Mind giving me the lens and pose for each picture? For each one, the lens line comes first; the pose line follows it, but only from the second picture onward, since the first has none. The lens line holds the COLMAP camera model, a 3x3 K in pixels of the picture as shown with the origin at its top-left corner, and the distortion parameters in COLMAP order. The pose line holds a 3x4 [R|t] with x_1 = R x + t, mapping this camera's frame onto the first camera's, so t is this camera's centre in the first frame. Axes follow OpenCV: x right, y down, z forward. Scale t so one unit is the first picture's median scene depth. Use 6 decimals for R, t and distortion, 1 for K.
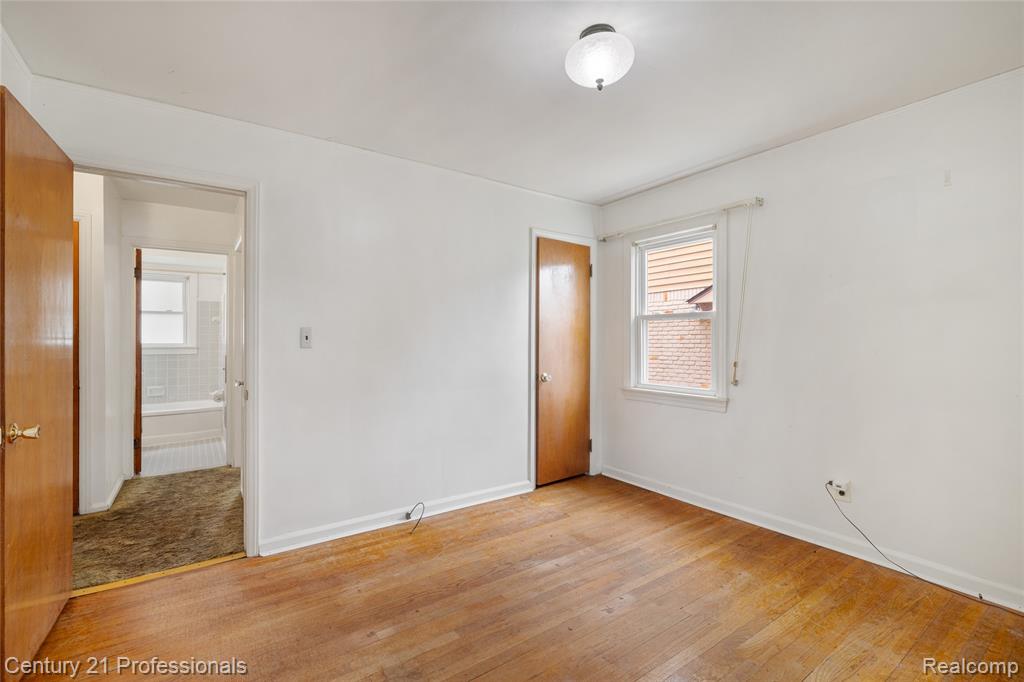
lens RADIAL K [[453.1, 0, 518.7], [0, 453.1, 340.8], [0, 0, 1]] dist [-0.010715, 0.000186]
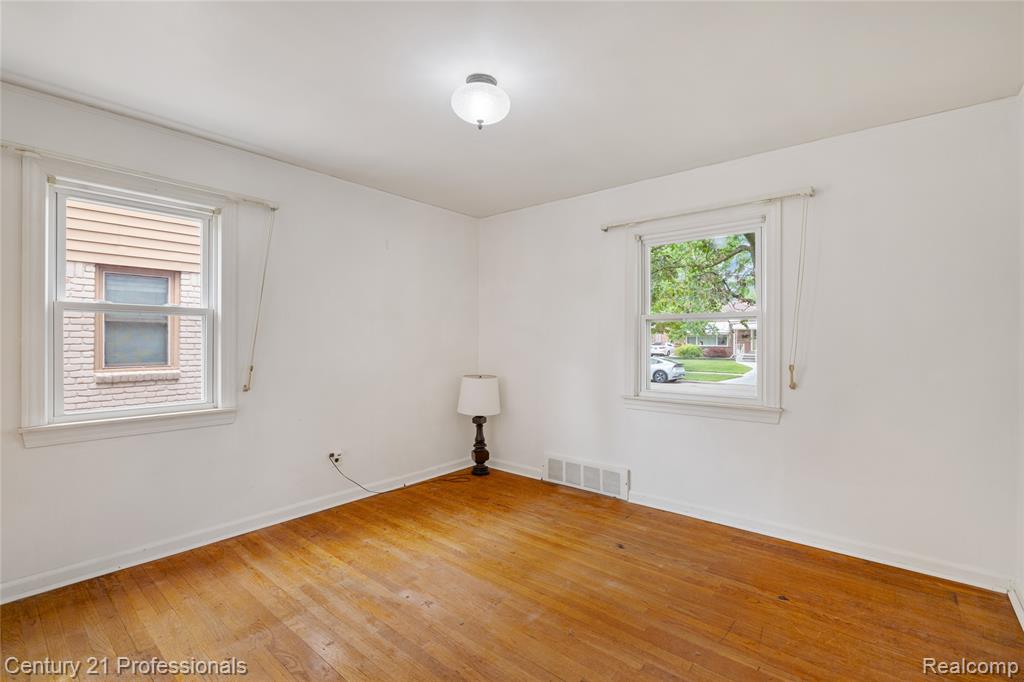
lens RADIAL K [[453.1, 0, 509.6], [0, 453.1, 341.2], [0, 0, 1]] dist [-0.010715, 0.000186]
pose [[-0.243652, -0.004026, 0.969854, -0.666835], [-0.002116, 0.999991, 0.003620, -0.010653], [-0.969860, -0.001171, -0.243659, 0.834817]]
